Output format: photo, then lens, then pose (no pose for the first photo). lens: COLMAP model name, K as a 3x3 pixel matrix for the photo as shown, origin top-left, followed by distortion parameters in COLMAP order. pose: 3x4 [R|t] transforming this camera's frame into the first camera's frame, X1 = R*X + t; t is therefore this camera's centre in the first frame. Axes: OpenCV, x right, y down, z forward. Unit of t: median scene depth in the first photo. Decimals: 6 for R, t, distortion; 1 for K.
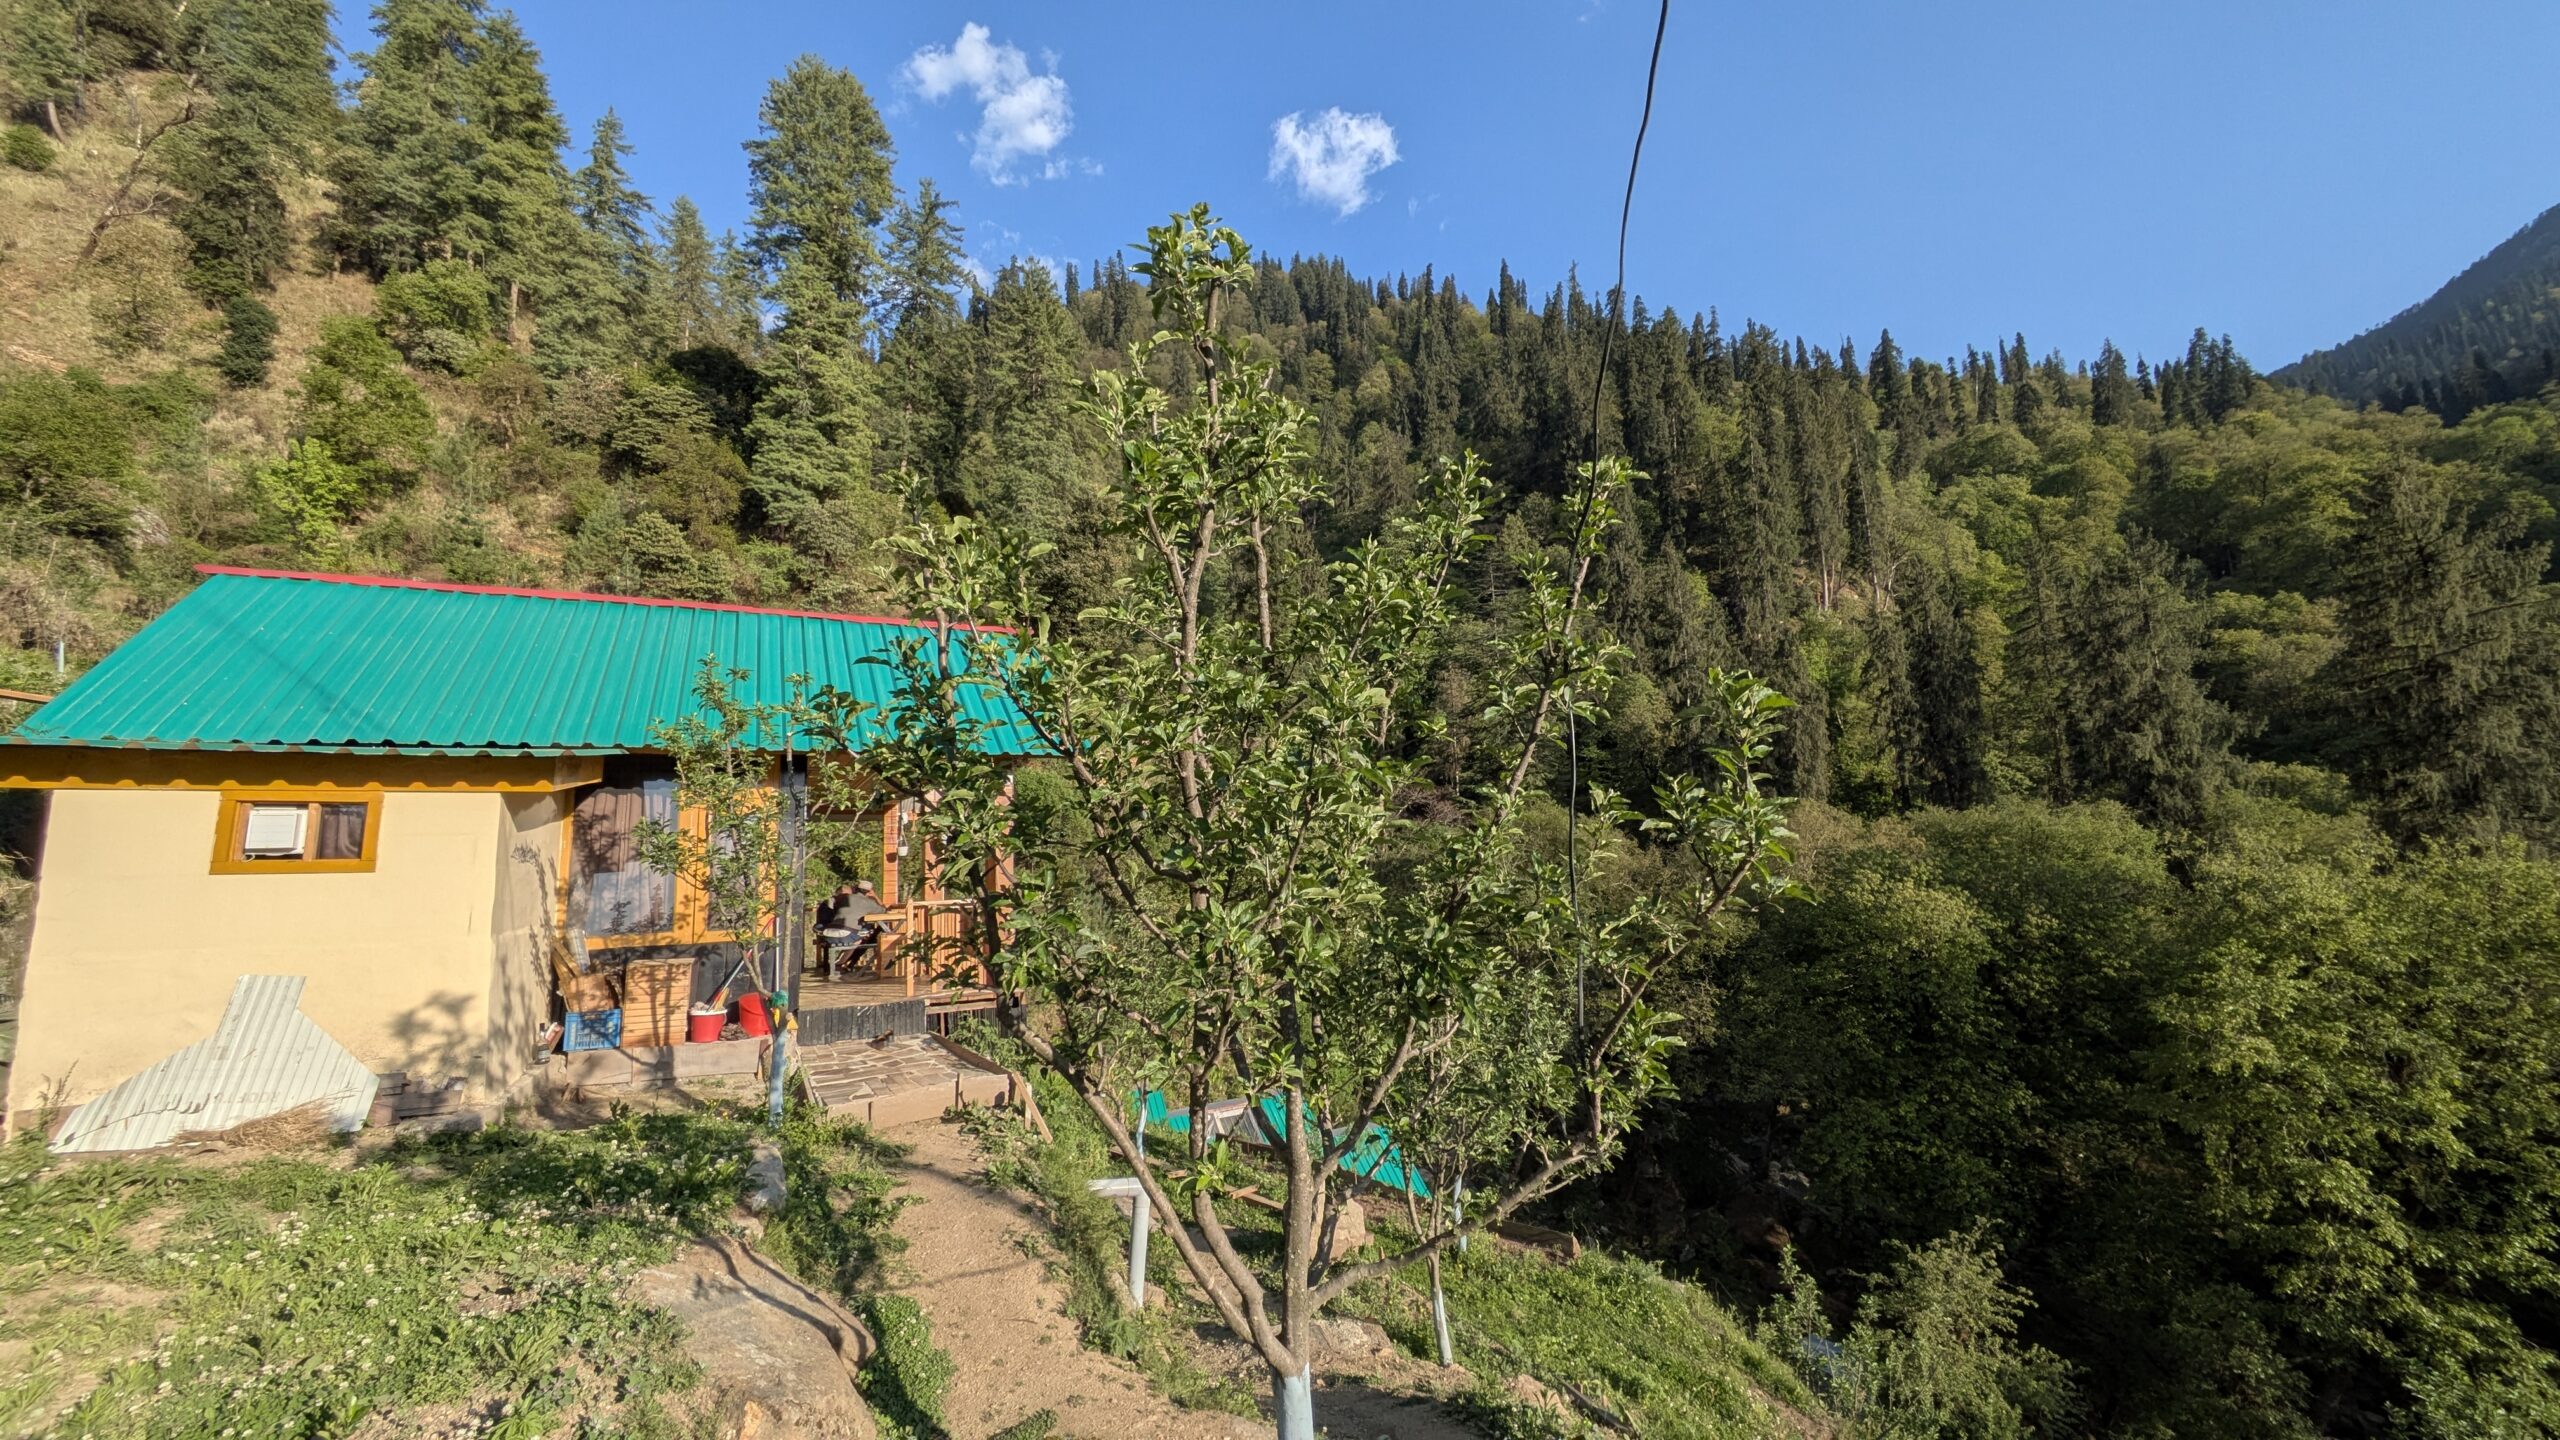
lens RADIAL K [[1010.1, 0, 1280.0], [0, 1010.1, 720.0], [0, 0, 1]] dist [-0.002429, -0.000278]
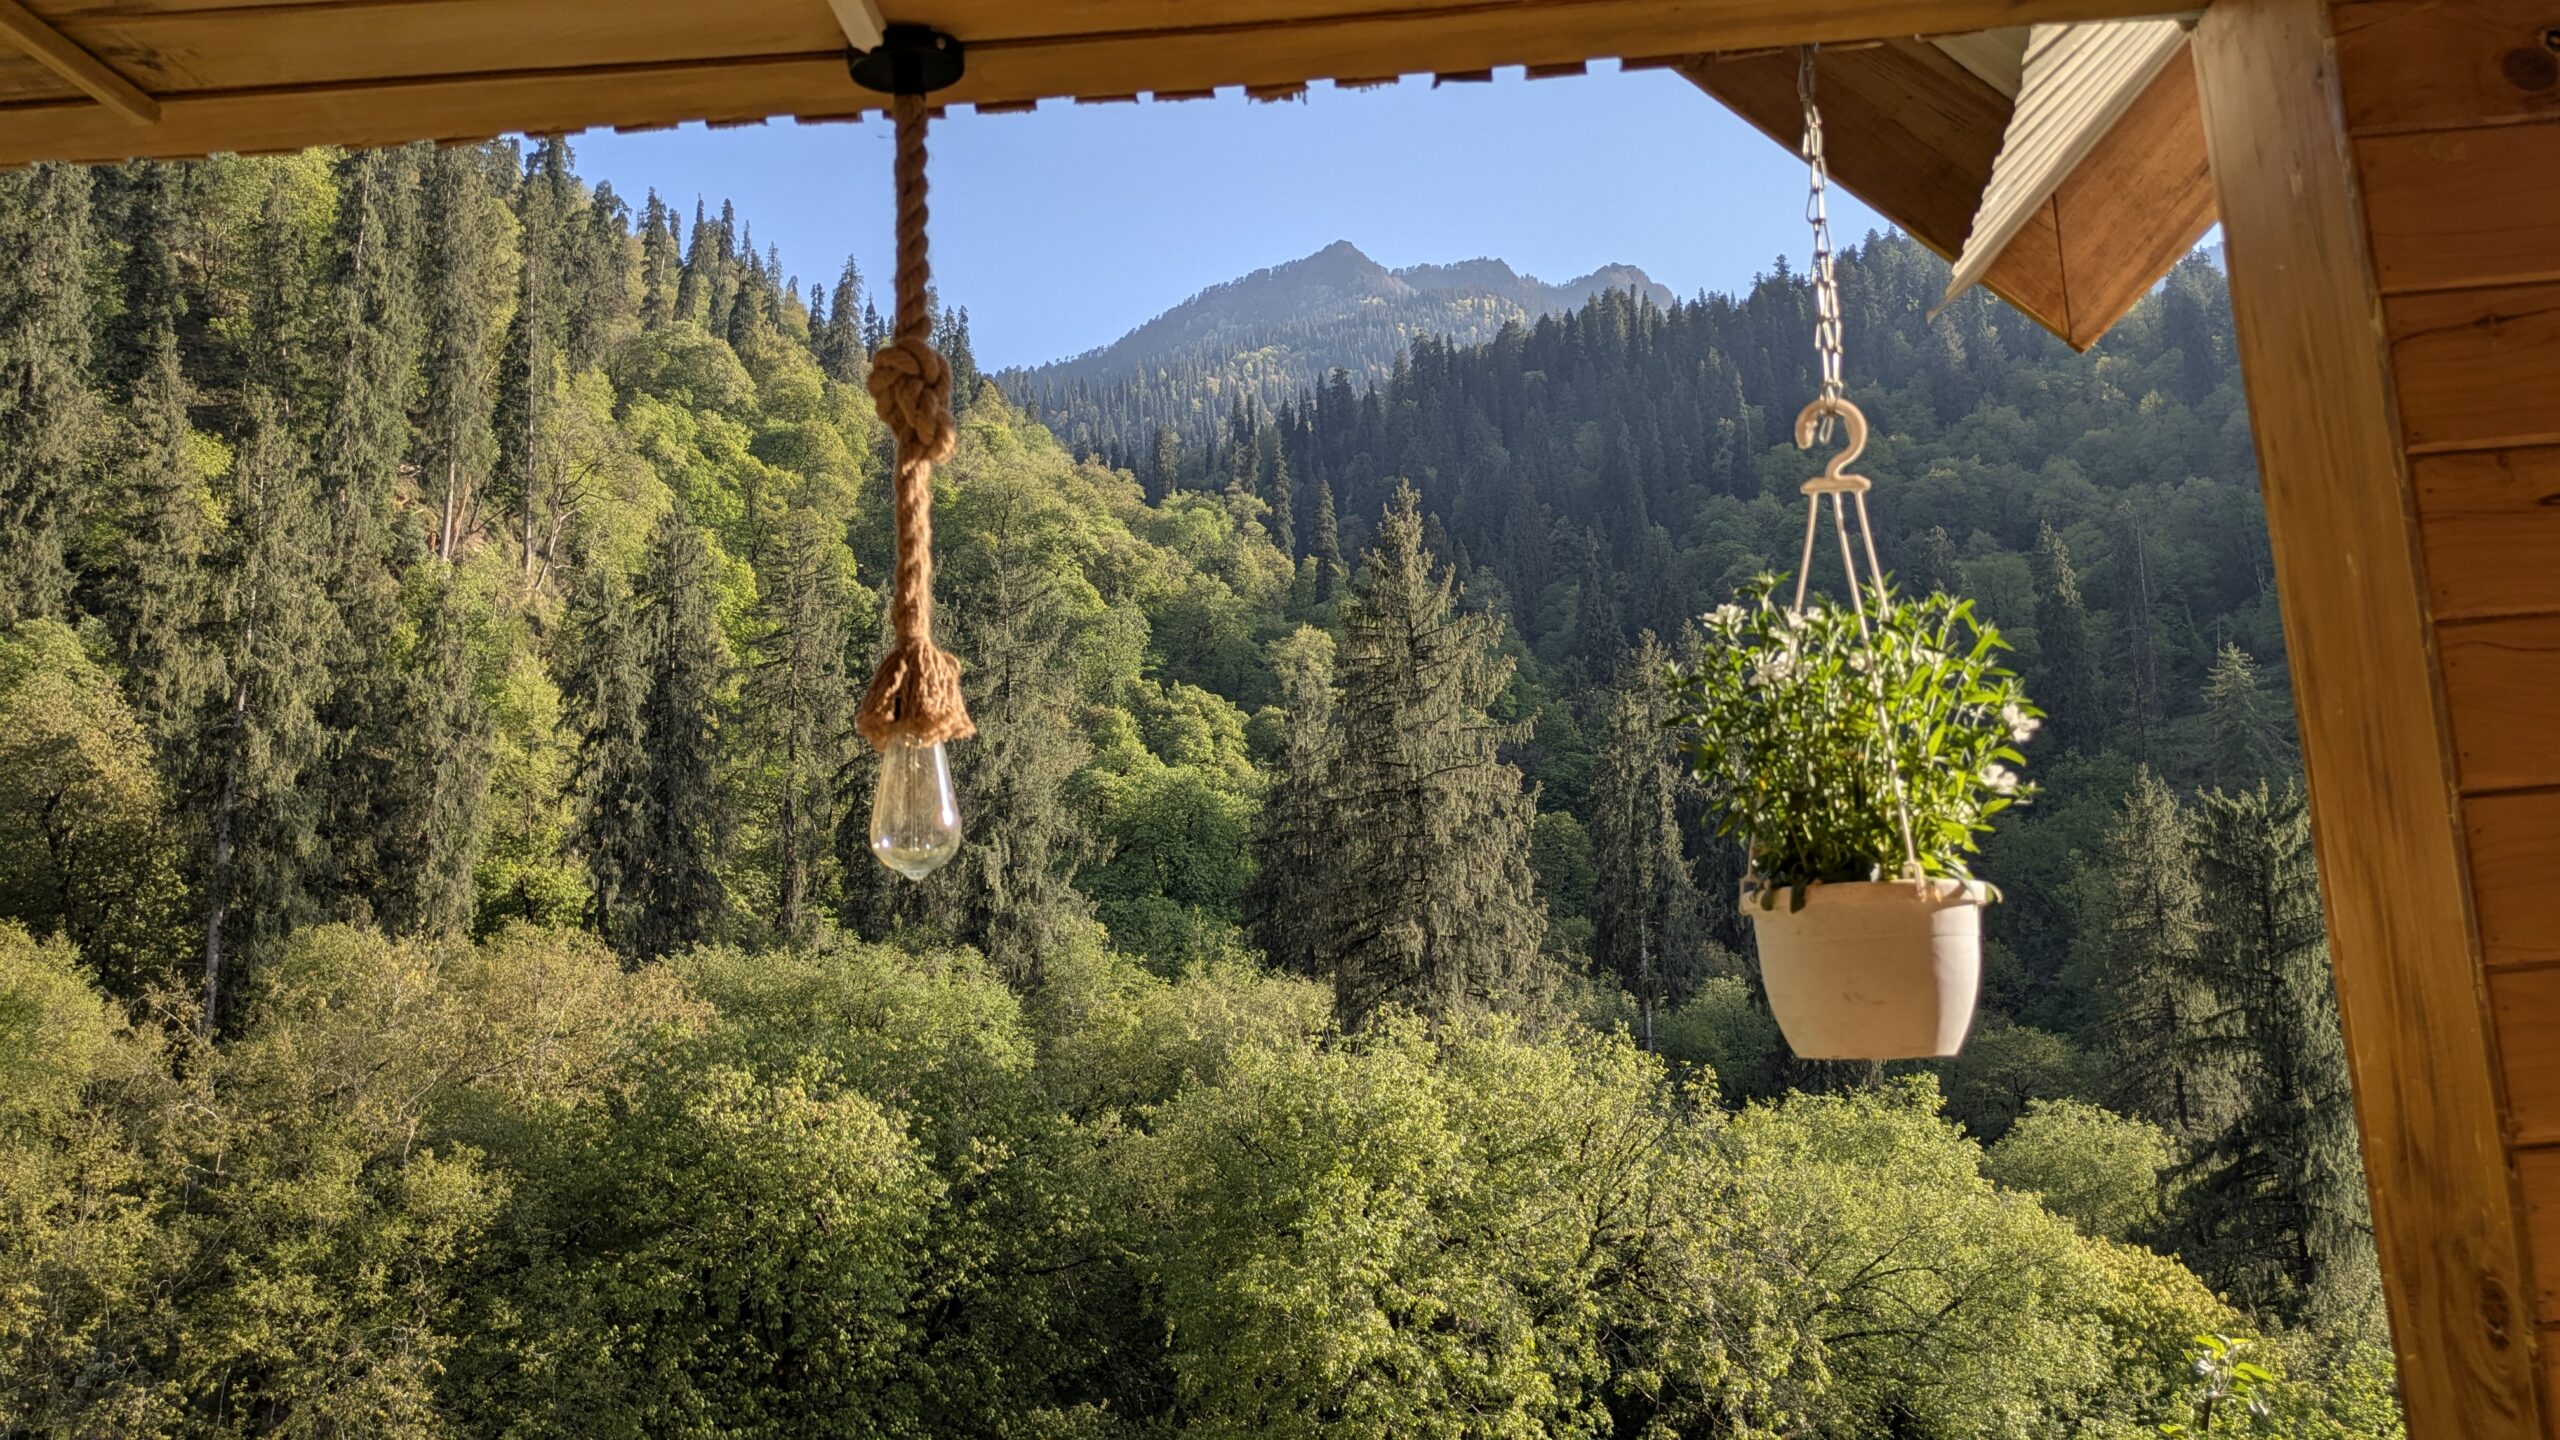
lens RADIAL K [[1899.0, 0, 1287.3], [0, 1899.0, 693.4], [0, 0, 1]] dist [0.052632, -0.052668]
pose [[0.548446, 0.148294, 0.822931, -0.032129], [-0.113512, 0.988242, -0.102433, 0.008229], [-0.828445, -0.037233, 0.558831, 0.065805]]
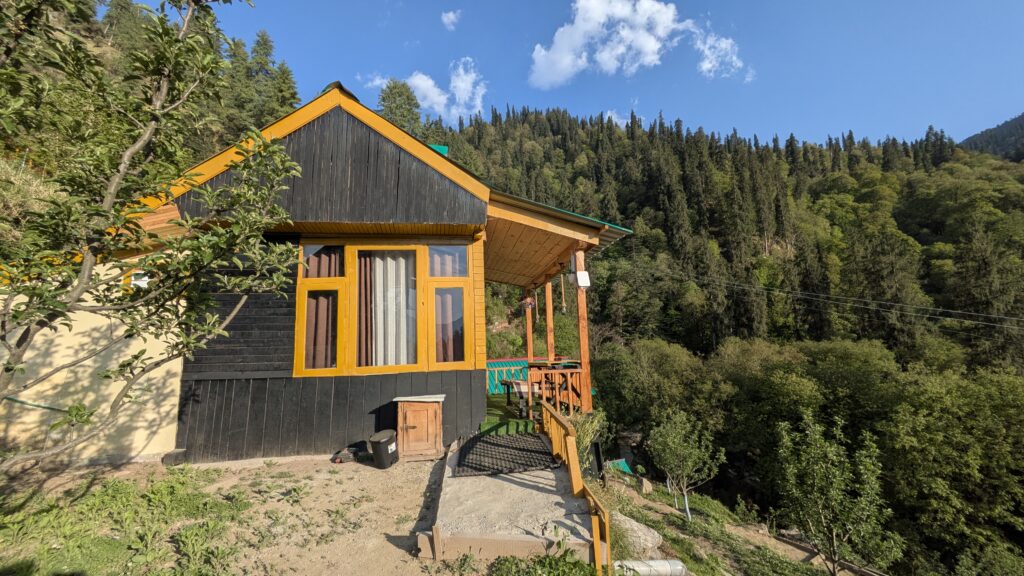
lens RADIAL K [[405.8, 0, 509.8], [0, 405.8, 287.0], [0, 0, 1]] dist [-0.000784, -0.000138]
pose [[0.997247, -0.009304, -0.073571, -0.024398], [0.009014, 0.999950, -0.004279, -0.025969], [0.073607, 0.003604, 0.997281, -0.056069]]
